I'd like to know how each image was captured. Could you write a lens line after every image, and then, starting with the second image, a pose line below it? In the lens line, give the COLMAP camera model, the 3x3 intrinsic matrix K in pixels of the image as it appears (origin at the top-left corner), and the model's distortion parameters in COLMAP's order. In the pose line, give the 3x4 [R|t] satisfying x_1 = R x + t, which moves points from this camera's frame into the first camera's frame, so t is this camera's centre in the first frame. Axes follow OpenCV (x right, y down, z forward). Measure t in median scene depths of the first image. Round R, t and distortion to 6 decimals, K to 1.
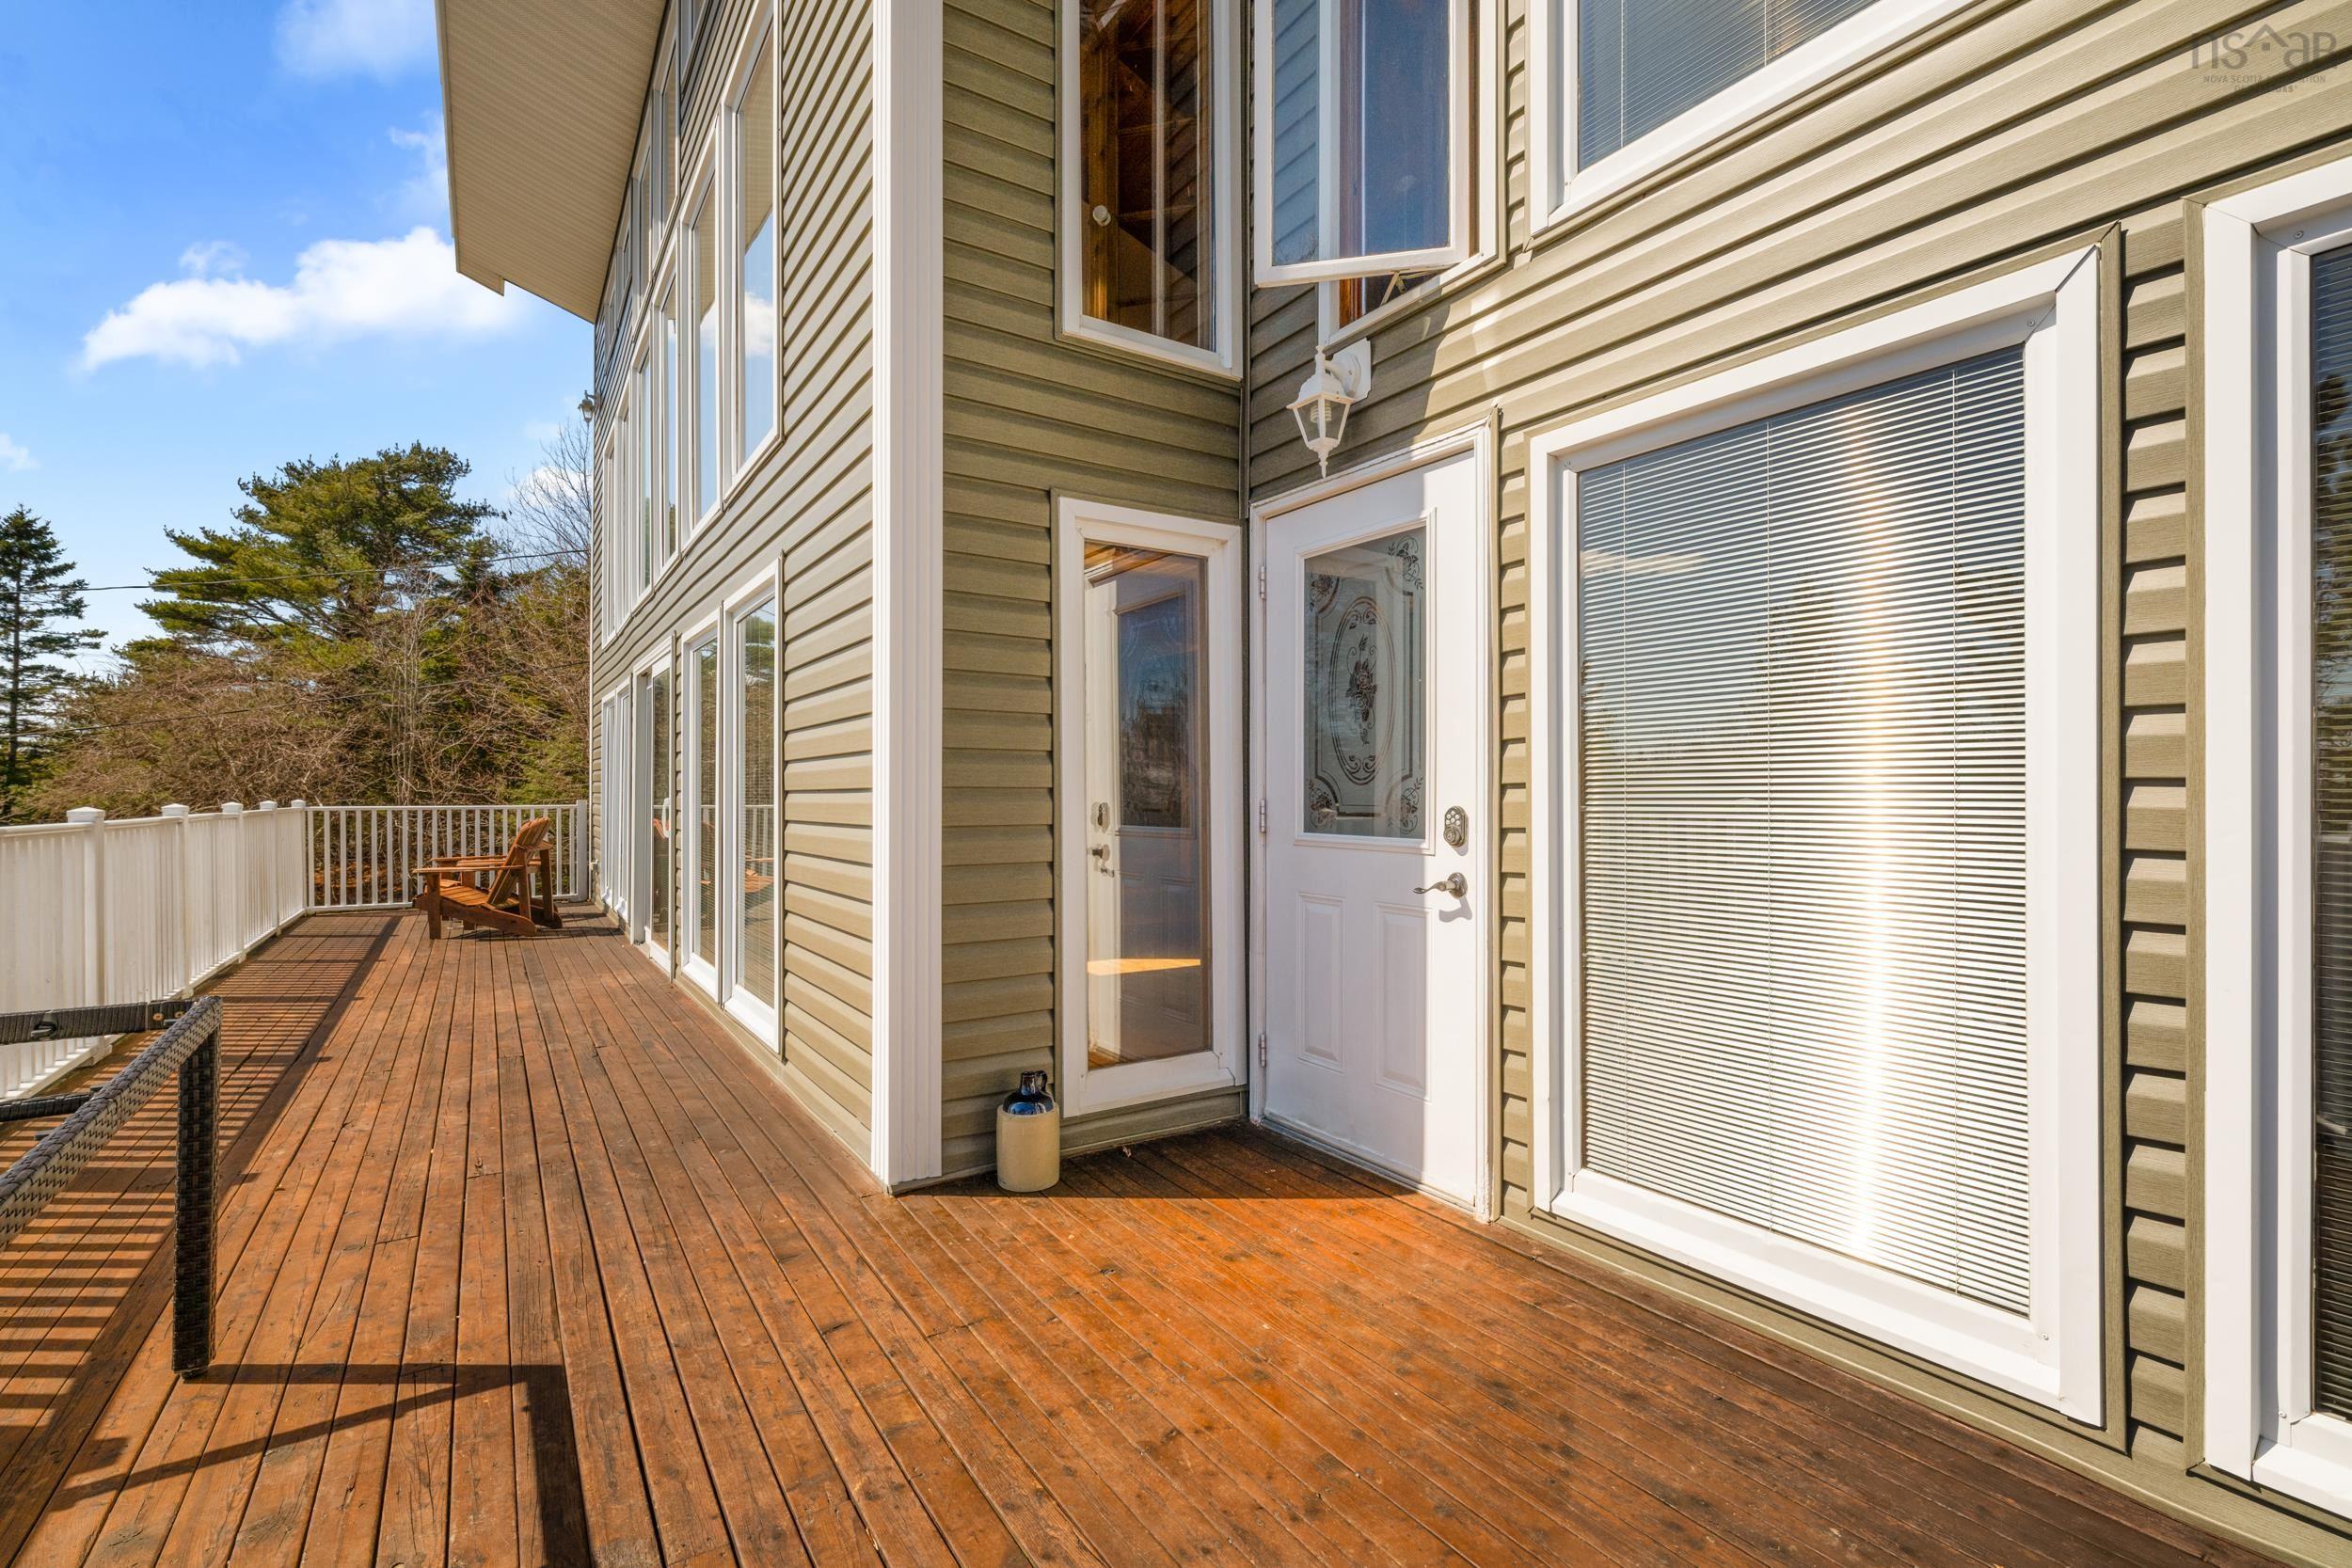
lens RADIAL K [[1054.7, 0, 1173.3], [0, 1054.7, 786.7], [0, 0, 1]] dist [0.002802, 0.002706]
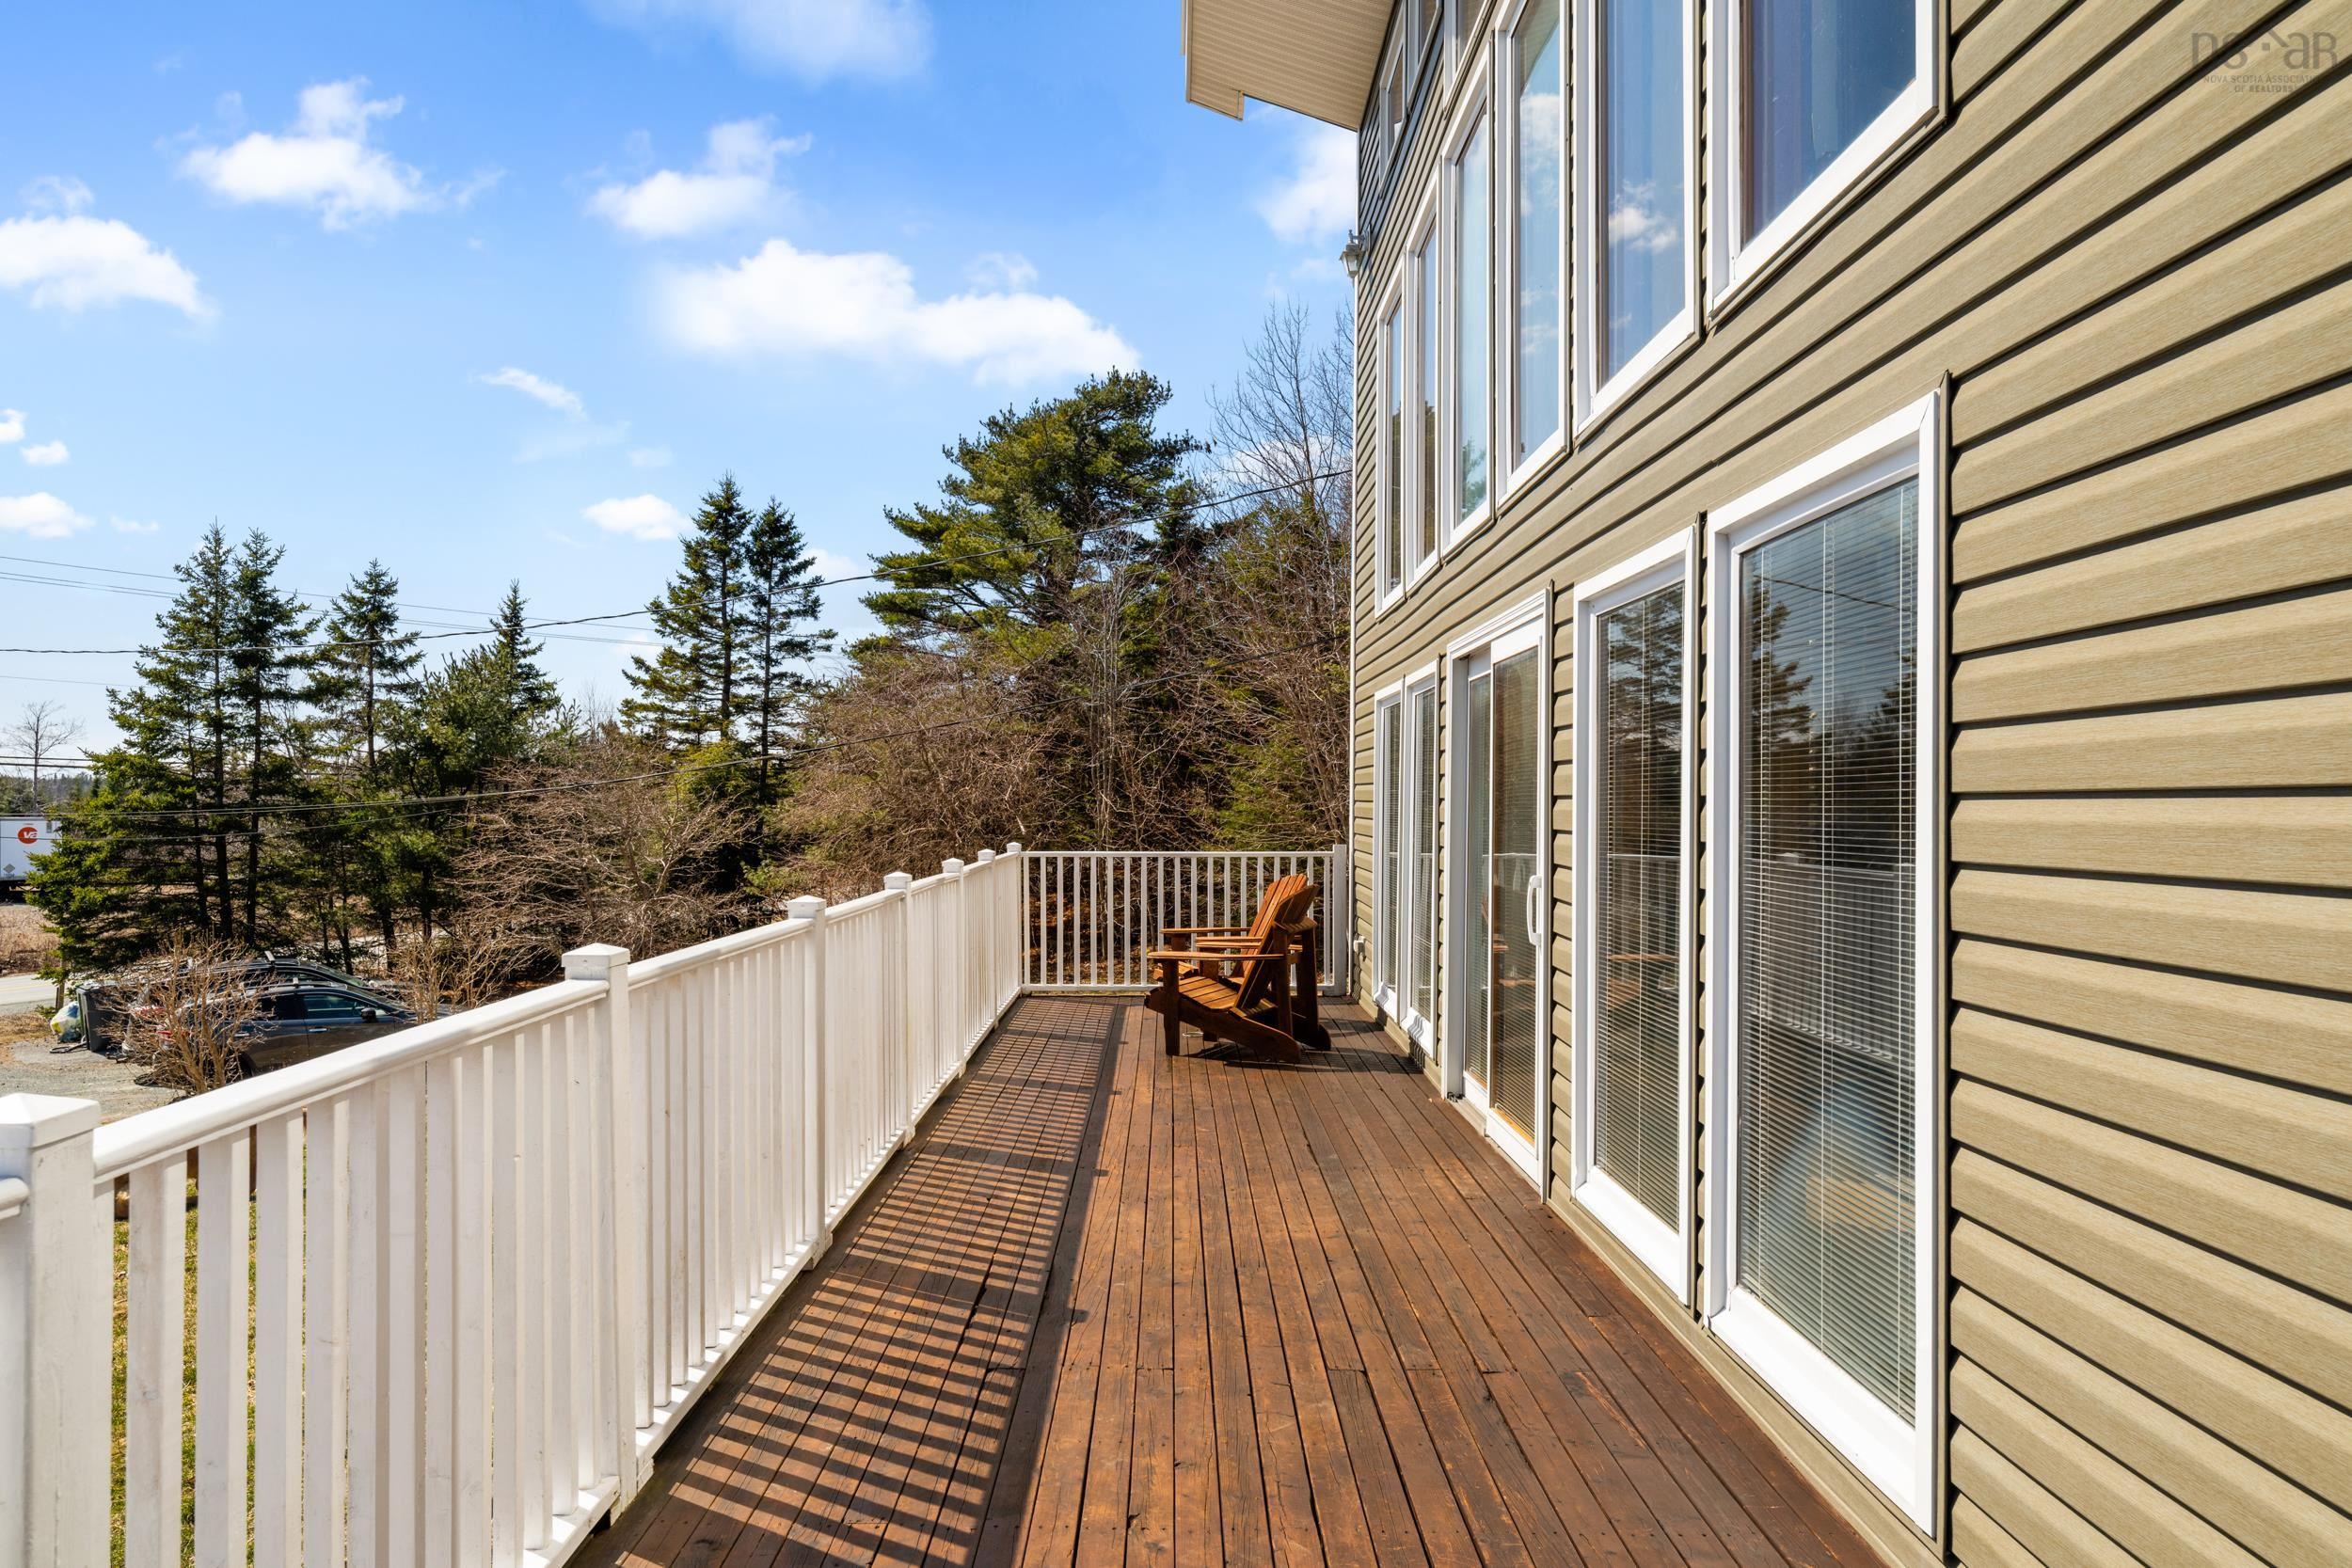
lens RADIAL K [[1567.9, 0, 1169.2], [0, 1567.9, 791.1], [0, 0, 1]] dist [-0.005223, -0.004002]
pose [[0.836640, -0.000690, -0.547753, -0.112257], [-0.000725, 0.999997, -0.002368, -0.020098], [0.547753, 0.002379, 0.836637, 0.115310]]
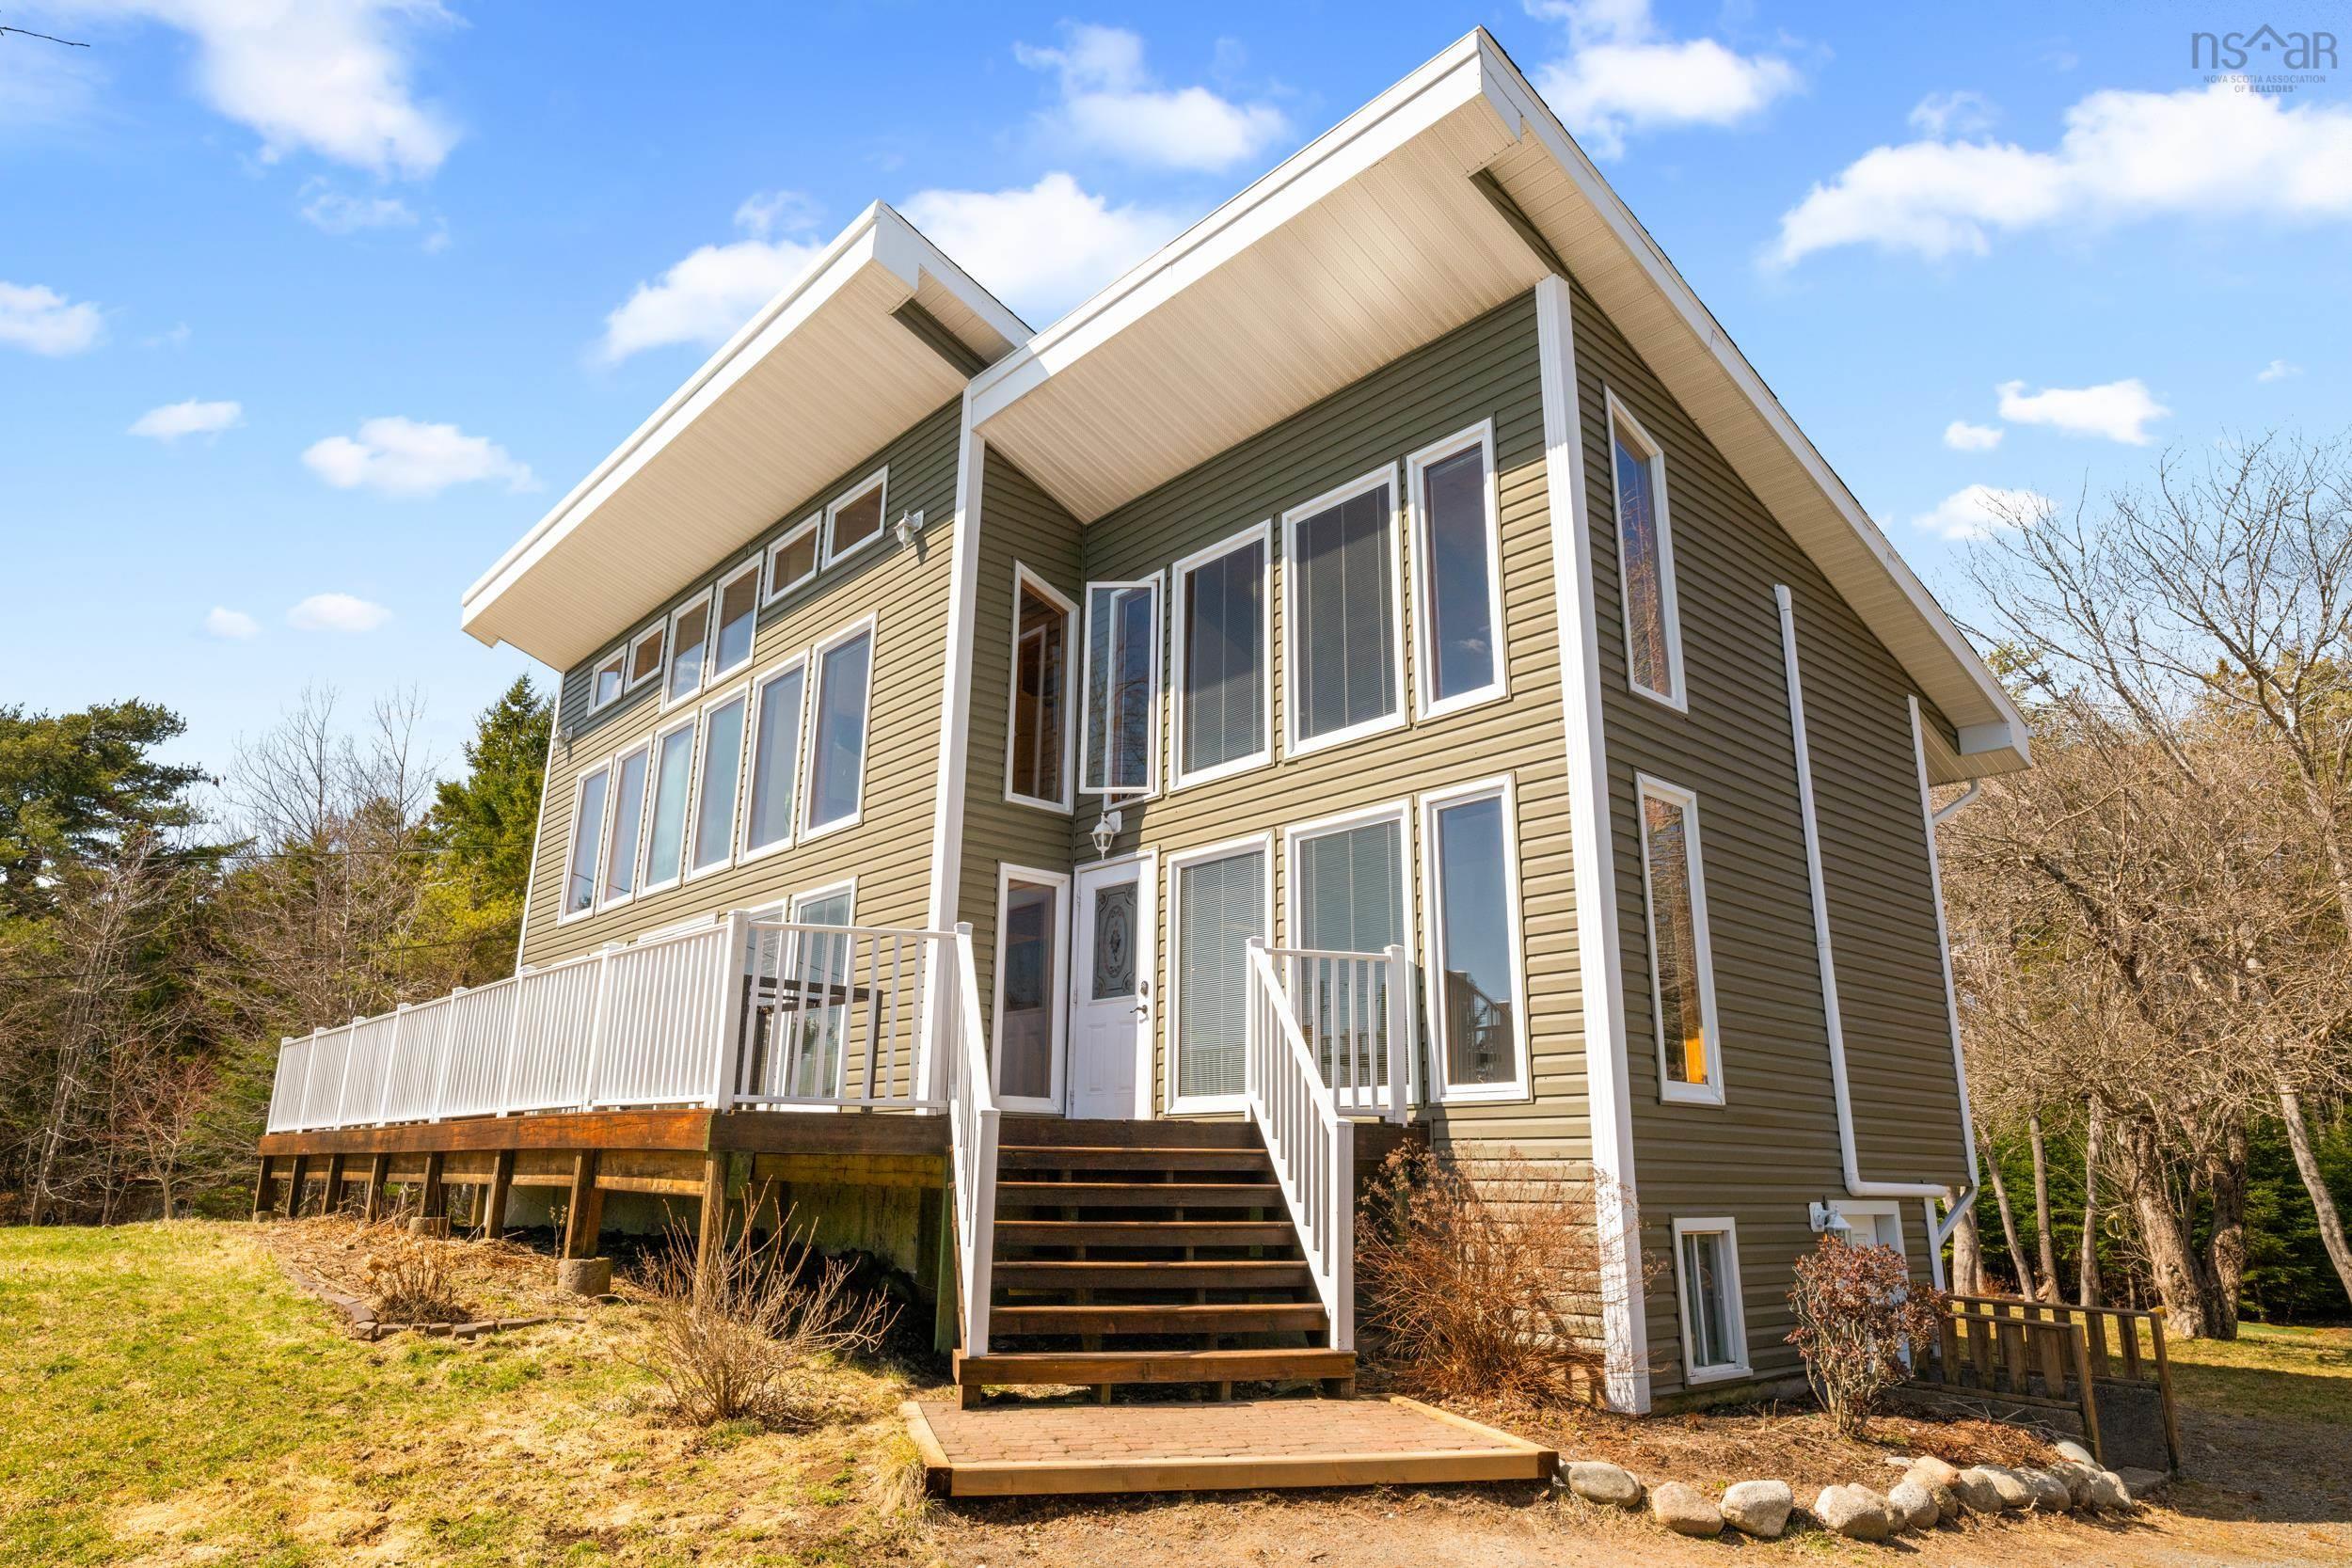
lens RADIAL K [[1425.2, 0, 1169.7], [0, 1425.2, 778.4], [0, 0, 1]] dist [-0.006748, -0.001405]
pose [[0.987921, 0.057044, 0.144074, -0.067039], [-0.016135, 0.962589, -0.270485, 0.145043], [-0.154113, 0.264894, 0.951883, -0.761744]]
